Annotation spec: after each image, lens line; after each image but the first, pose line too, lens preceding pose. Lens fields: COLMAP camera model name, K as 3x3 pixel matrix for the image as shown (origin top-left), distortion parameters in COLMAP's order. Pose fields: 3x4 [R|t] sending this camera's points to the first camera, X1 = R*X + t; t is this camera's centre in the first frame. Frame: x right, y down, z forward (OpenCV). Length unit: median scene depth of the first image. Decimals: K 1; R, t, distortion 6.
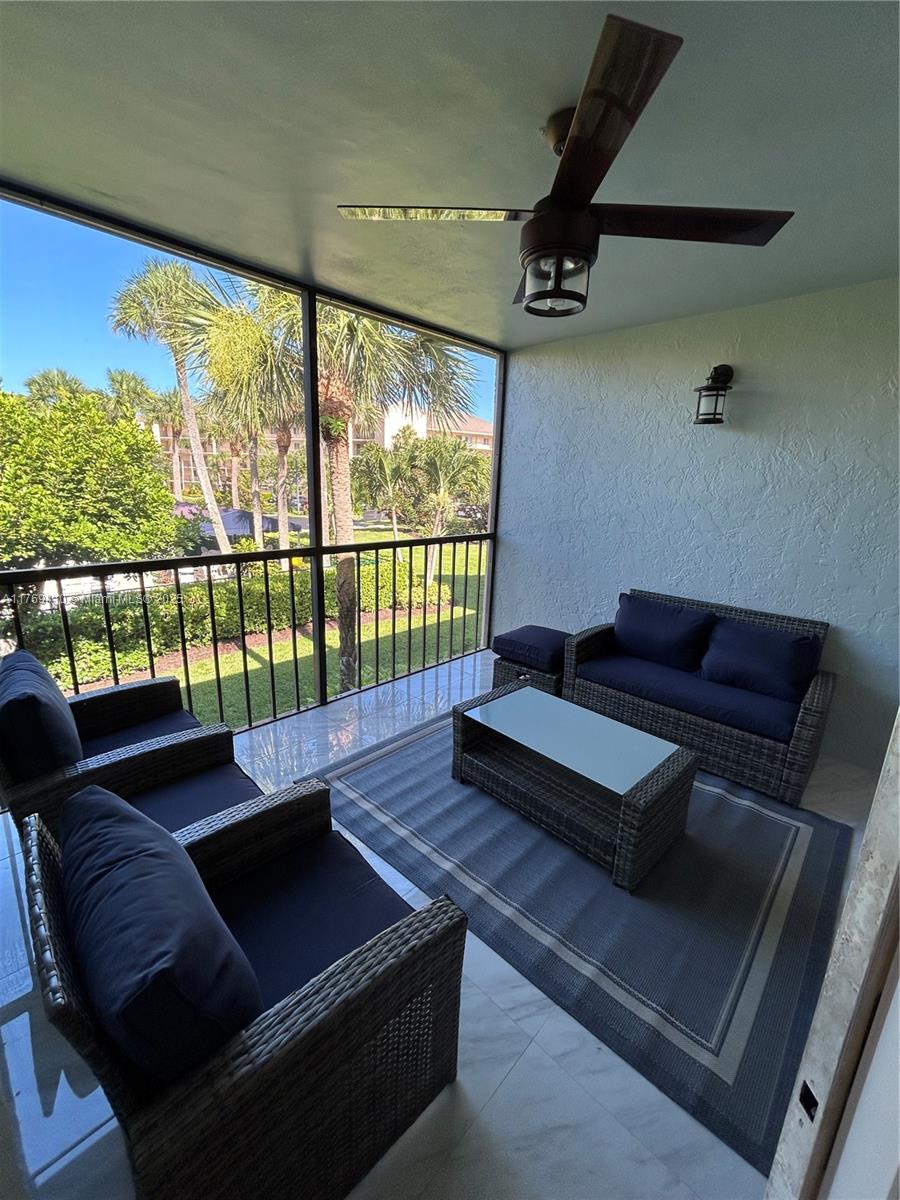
lens RADIAL K [[480.7, 0, 450.0], [0, 480.7, 600.0], [0, 0, 1]] dist [-0.000784, 0.000028]
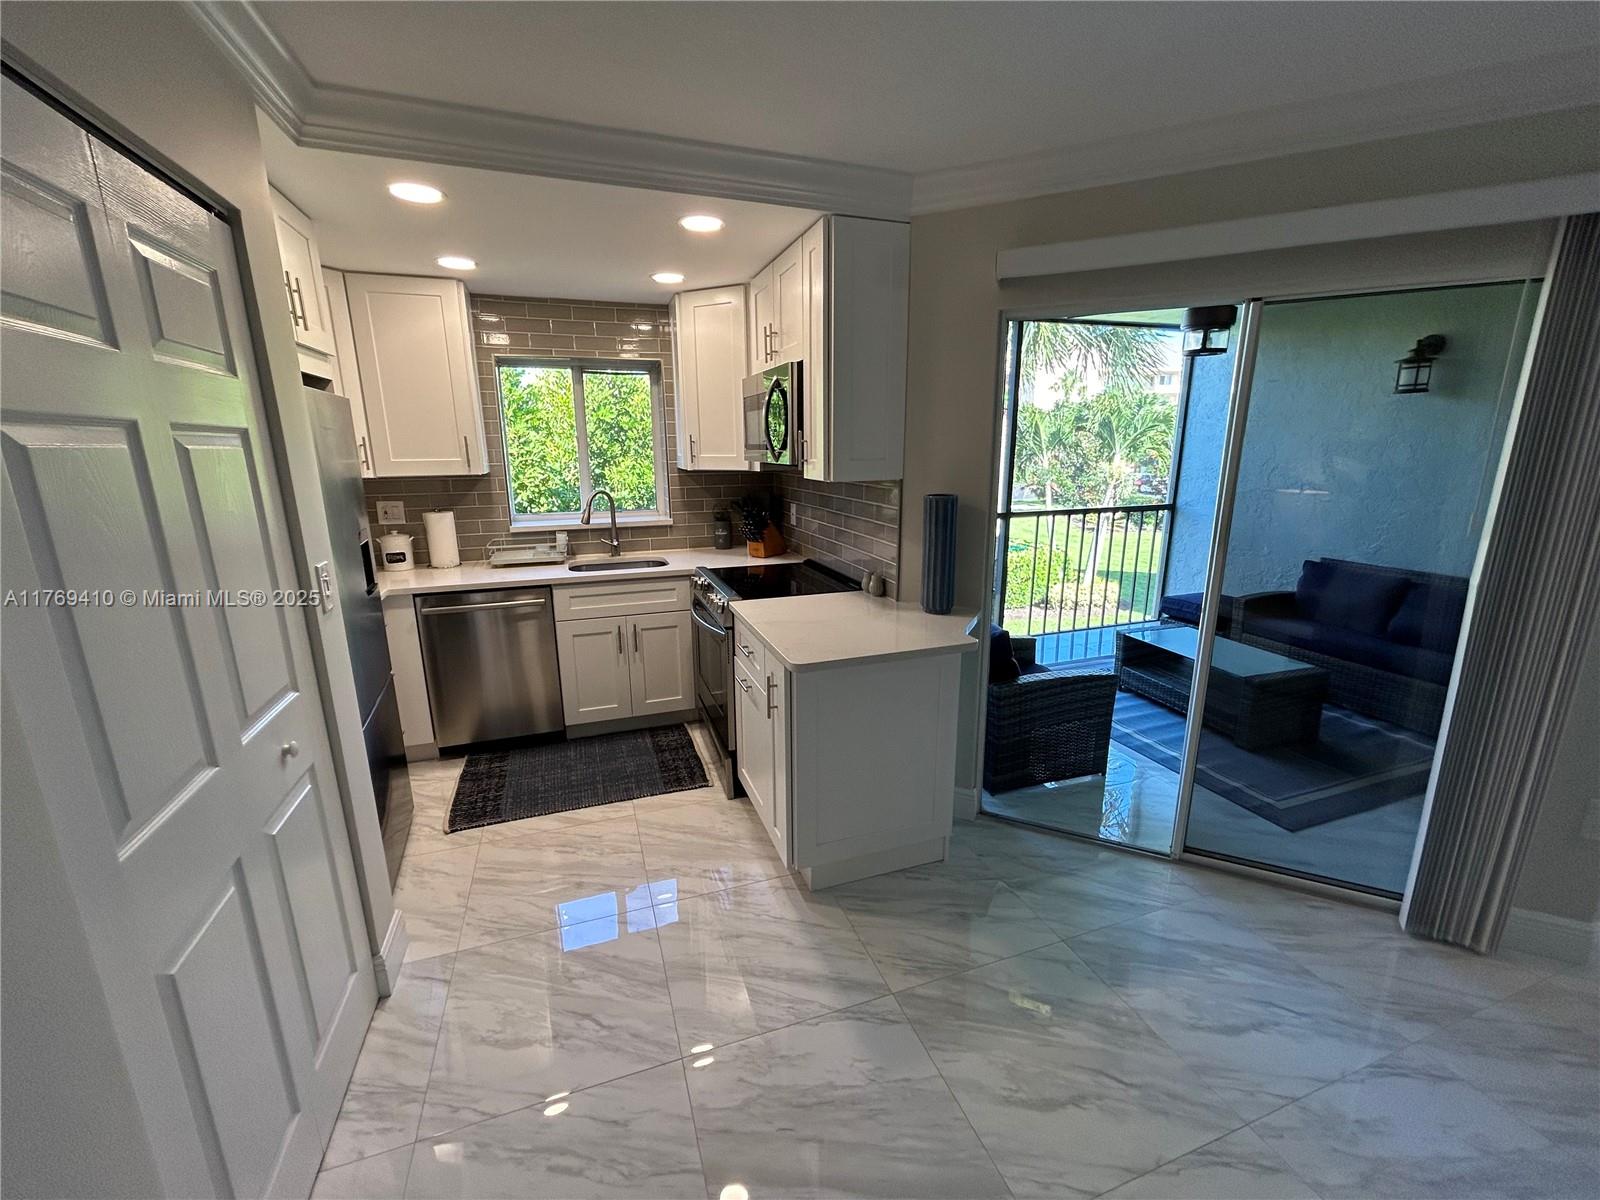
lens RADIAL K [[640.9, 0, 800.0], [0, 640.9, 600.0], [0, 0, 1]] dist [-0.000784, 0.000028]
pose [[0.893104, 0.064471, -0.445206, 0.001661], [-0.068766, 0.997612, 0.006517, 0.037418], [0.444563, 0.024795, 0.895405, -0.191453]]
